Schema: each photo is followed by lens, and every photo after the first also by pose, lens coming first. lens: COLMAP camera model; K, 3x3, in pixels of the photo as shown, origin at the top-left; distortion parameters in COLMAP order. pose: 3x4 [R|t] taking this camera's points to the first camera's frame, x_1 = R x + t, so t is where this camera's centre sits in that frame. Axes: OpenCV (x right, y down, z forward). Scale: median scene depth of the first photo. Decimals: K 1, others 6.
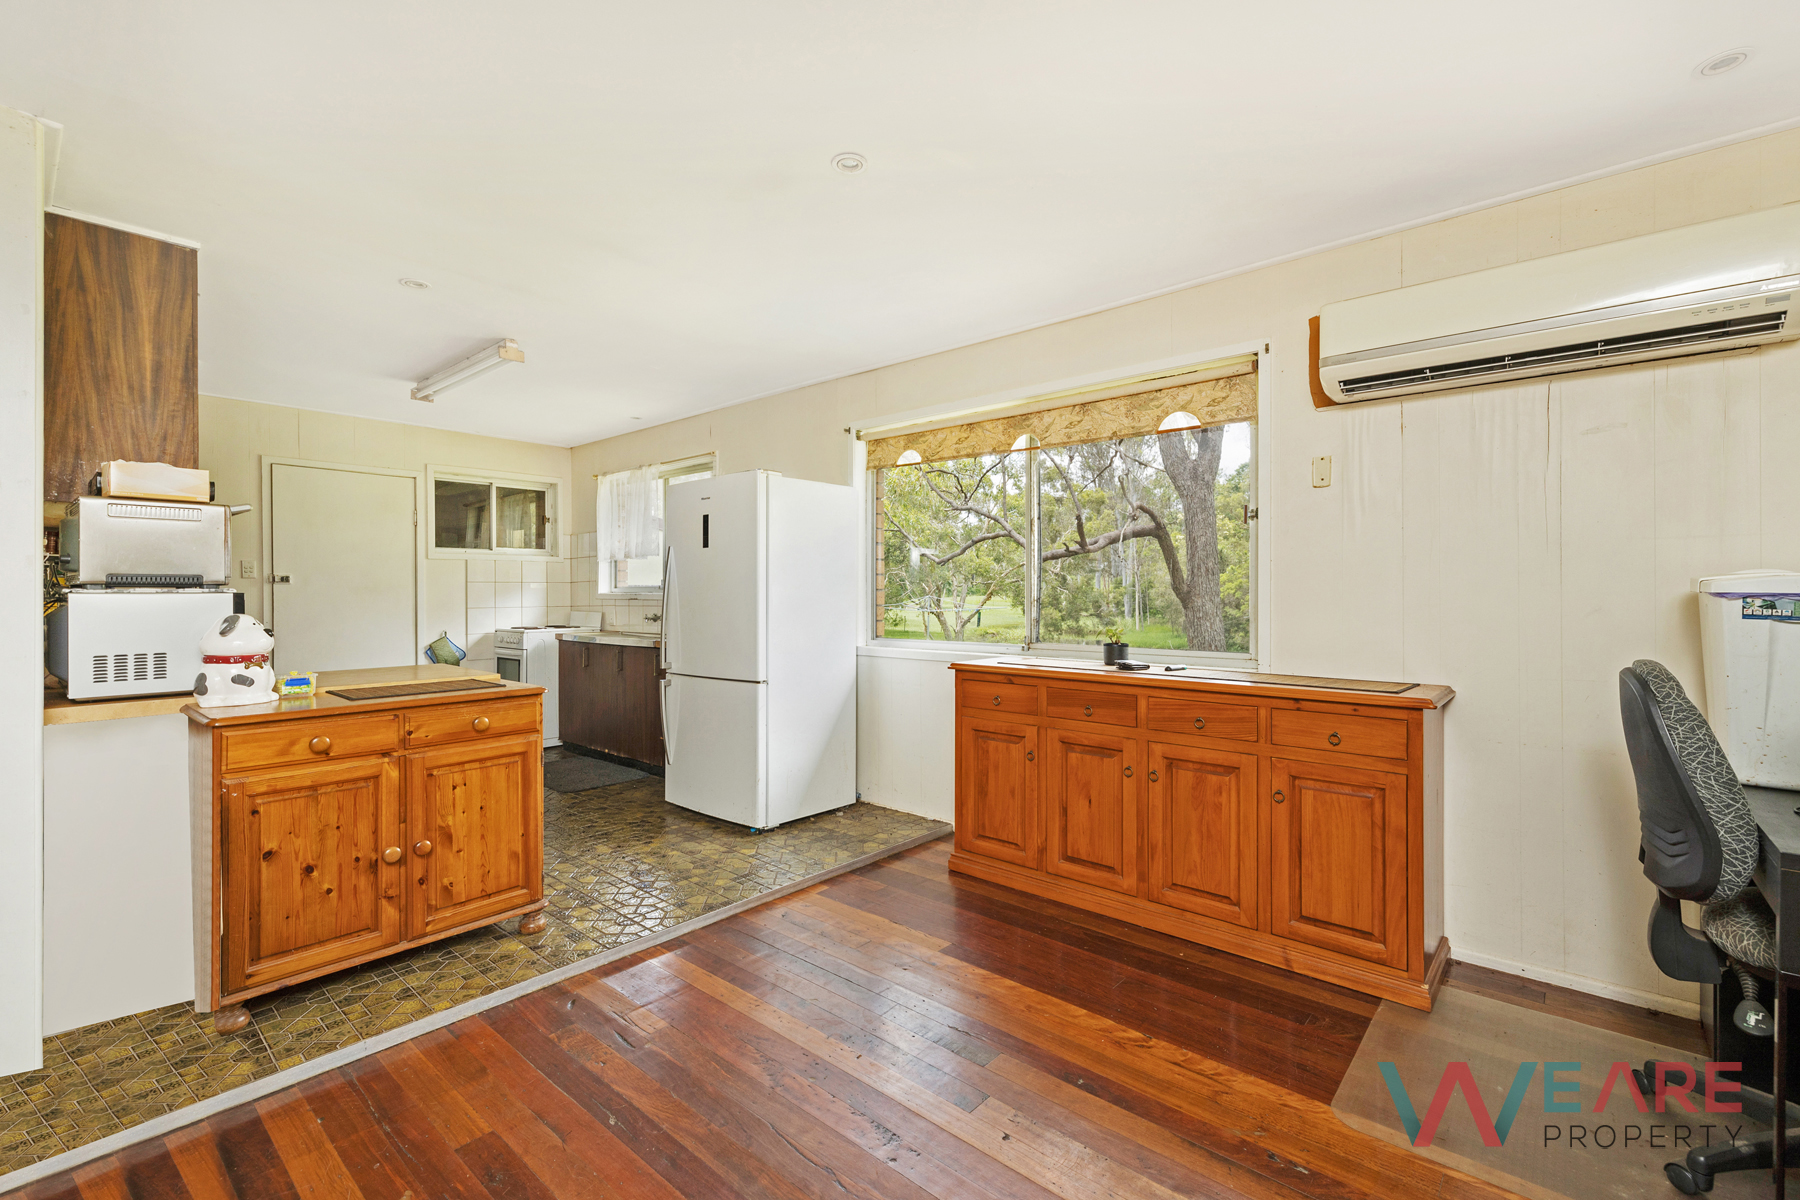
lens RADIAL K [[778.6, 0, 918.2], [0, 778.6, 595.4], [0, 0, 1]] dist [0.002287, -0.000226]
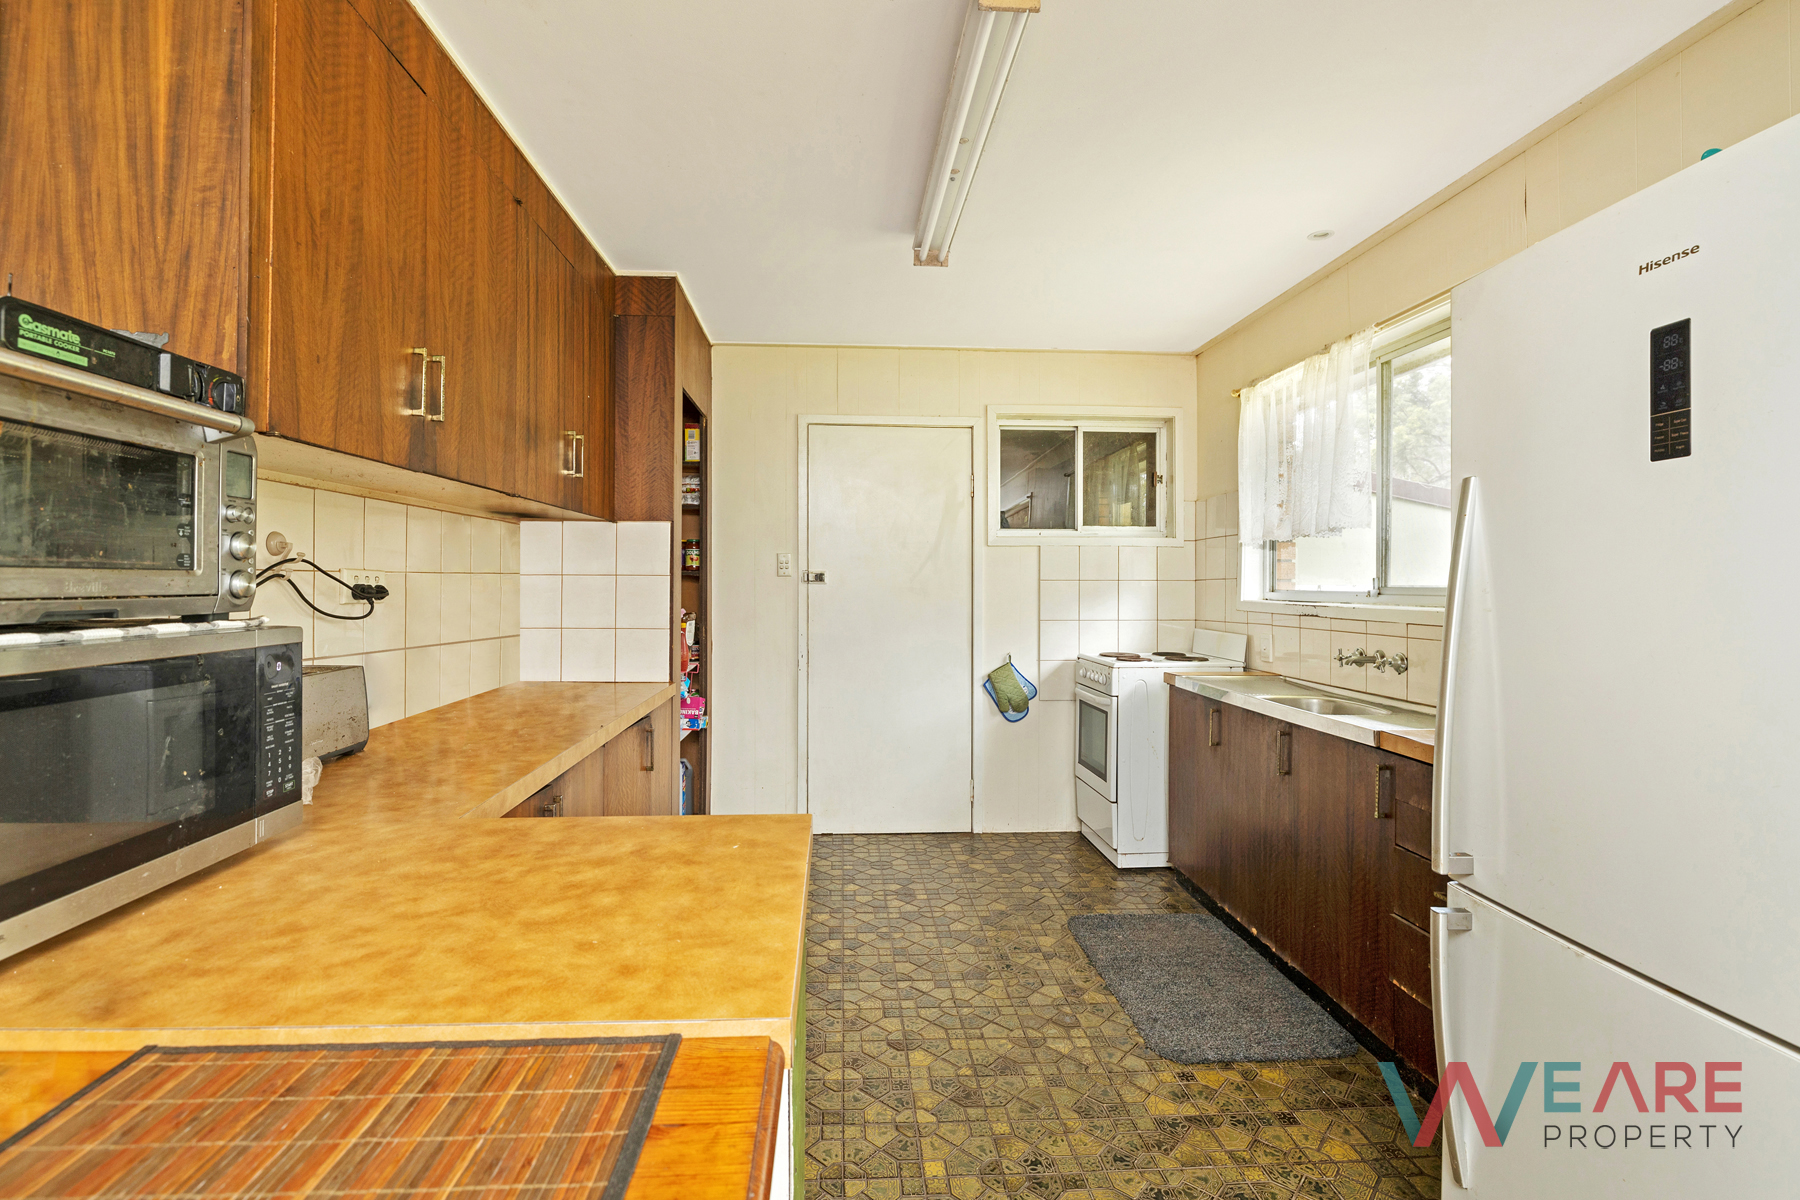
lens RADIAL K [[790.4, 0, 907.1], [0, 790.4, 575.2], [0, 0, 1]] dist [-0.013650, 0.000177]
pose [[0.699964, -0.000723, -0.714178, -0.245420], [-0.009218, 0.999907, -0.010047, -0.018367], [0.714119, 0.013616, 0.699892, 0.608554]]
